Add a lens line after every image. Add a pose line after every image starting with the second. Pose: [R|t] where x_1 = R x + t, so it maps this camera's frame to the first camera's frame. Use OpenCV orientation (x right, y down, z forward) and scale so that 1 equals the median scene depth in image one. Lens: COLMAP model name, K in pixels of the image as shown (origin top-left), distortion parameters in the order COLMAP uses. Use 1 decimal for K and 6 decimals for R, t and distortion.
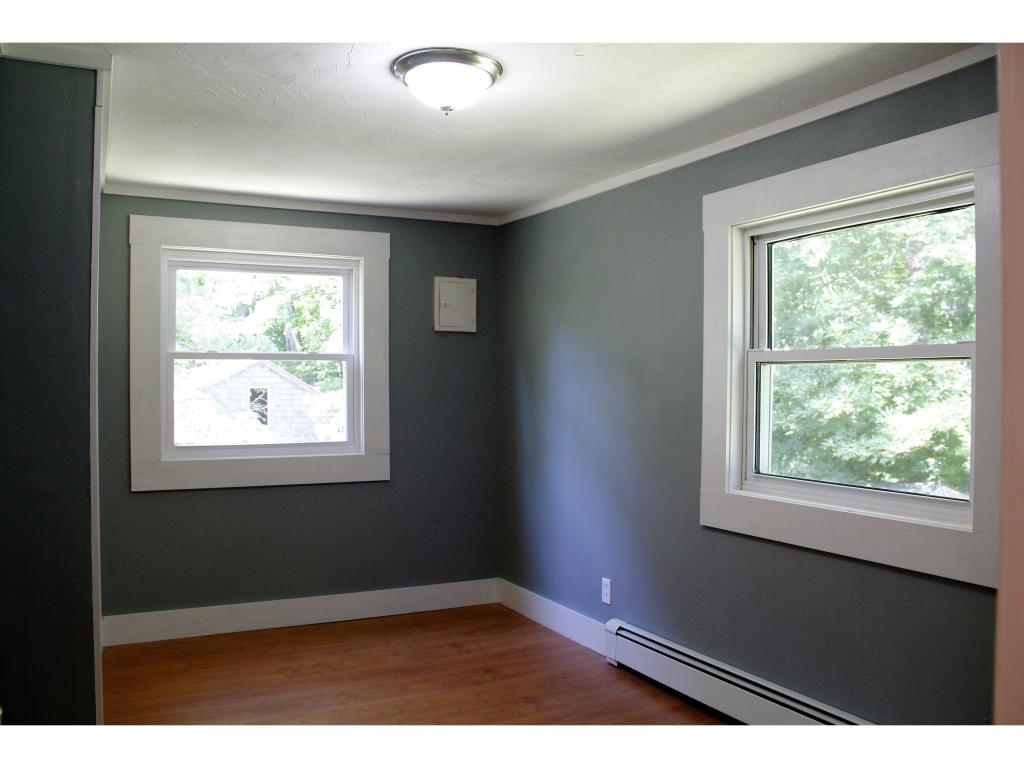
lens RADIAL K [[886.2, 0, 512.0], [0, 886.2, 384.0], [0, 0, 1]] dist [-0.160337, 0.151670]
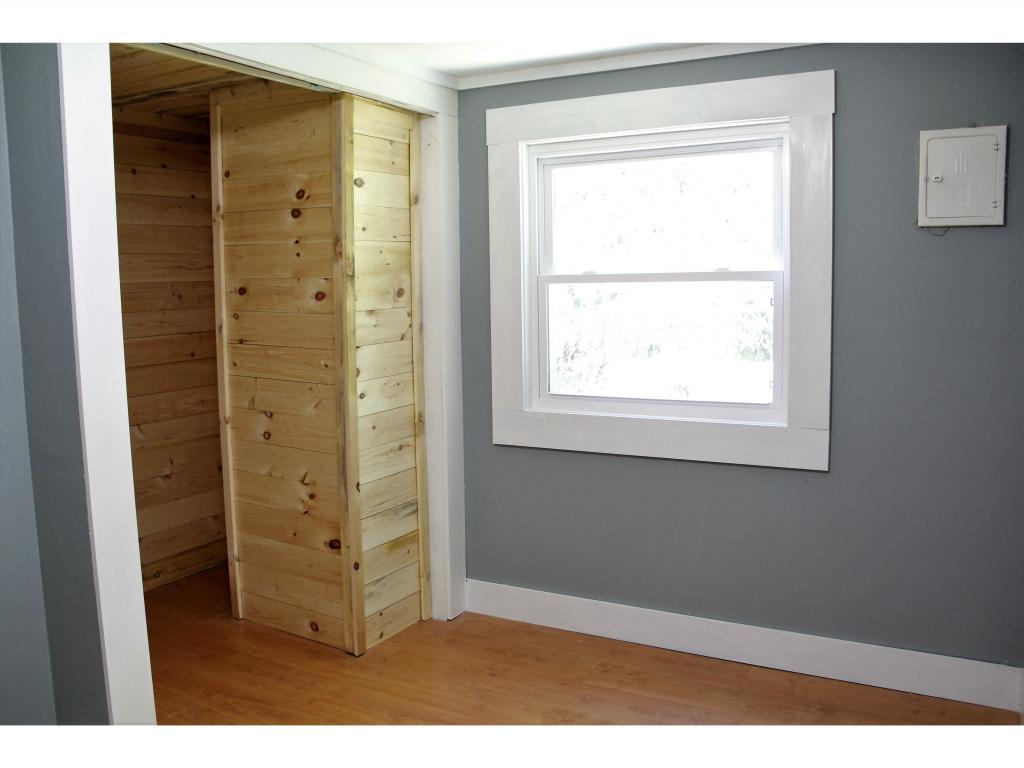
lens RADIAL K [[886.2, 0, 512.0], [0, 886.2, 384.0], [0, 0, 1]] dist [-0.160337, 0.151670]
pose [[0.552521, 0.083563, -0.829299, 0.251313], [0.020943, 0.993256, 0.114037, -0.028734], [0.833236, -0.080376, 0.547045, 0.482670]]
